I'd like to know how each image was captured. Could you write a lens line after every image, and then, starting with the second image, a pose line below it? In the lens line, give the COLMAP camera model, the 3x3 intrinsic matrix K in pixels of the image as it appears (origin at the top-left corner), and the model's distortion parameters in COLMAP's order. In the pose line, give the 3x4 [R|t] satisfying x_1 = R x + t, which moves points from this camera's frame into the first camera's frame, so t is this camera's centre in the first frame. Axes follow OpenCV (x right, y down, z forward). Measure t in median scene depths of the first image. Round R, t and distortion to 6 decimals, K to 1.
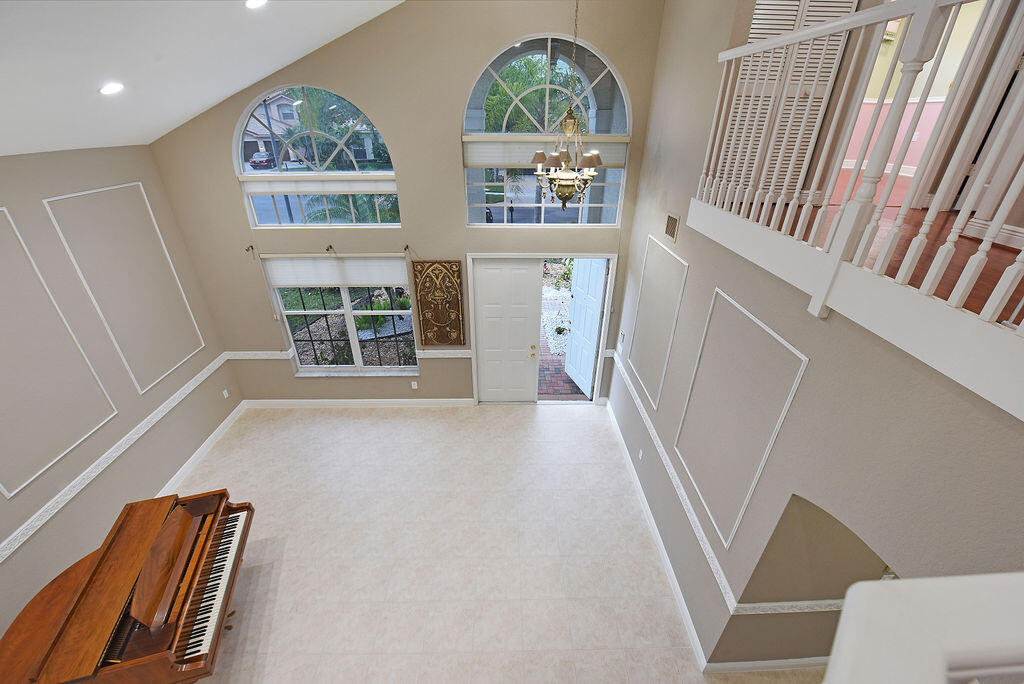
lens RADIAL K [[409.3, 0, 507.1], [0, 409.3, 343.7], [0, 0, 1]] dist [-0.002283, -0.000372]
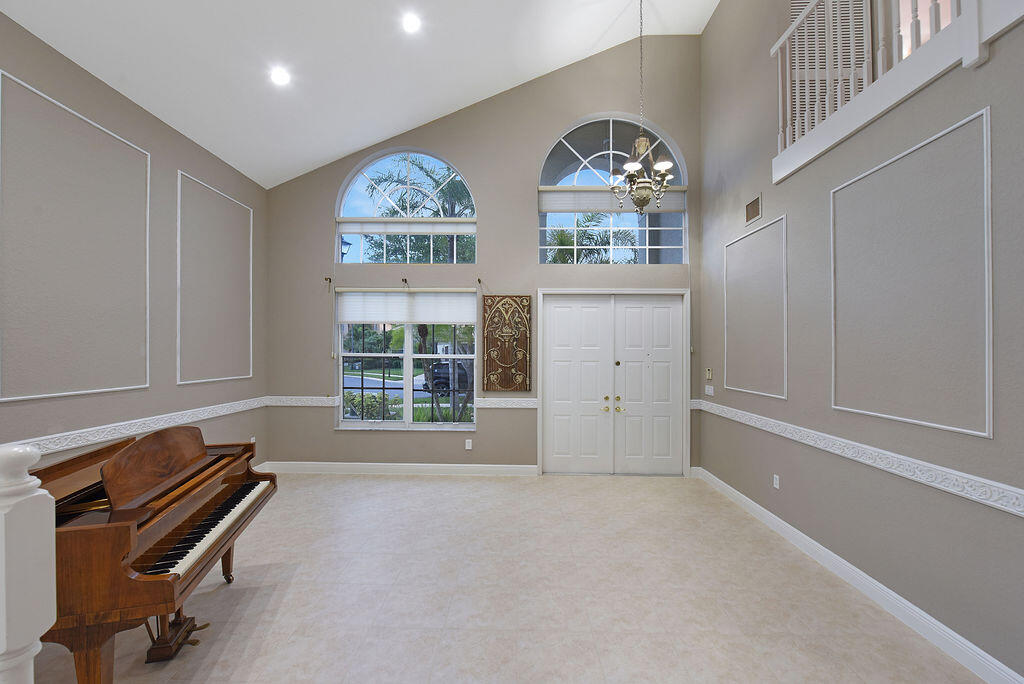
lens RADIAL K [[411.9, 0, 512.0], [0, 411.9, 342.0], [0, 0, 1]] dist [-0.002734, -0.000280]
pose [[0.999288, 0.002838, -0.037629, -0.122774], [-0.020774, 0.873826, -0.485795, 0.386899], [0.031503, 0.486231, 0.873262, 0.174724]]
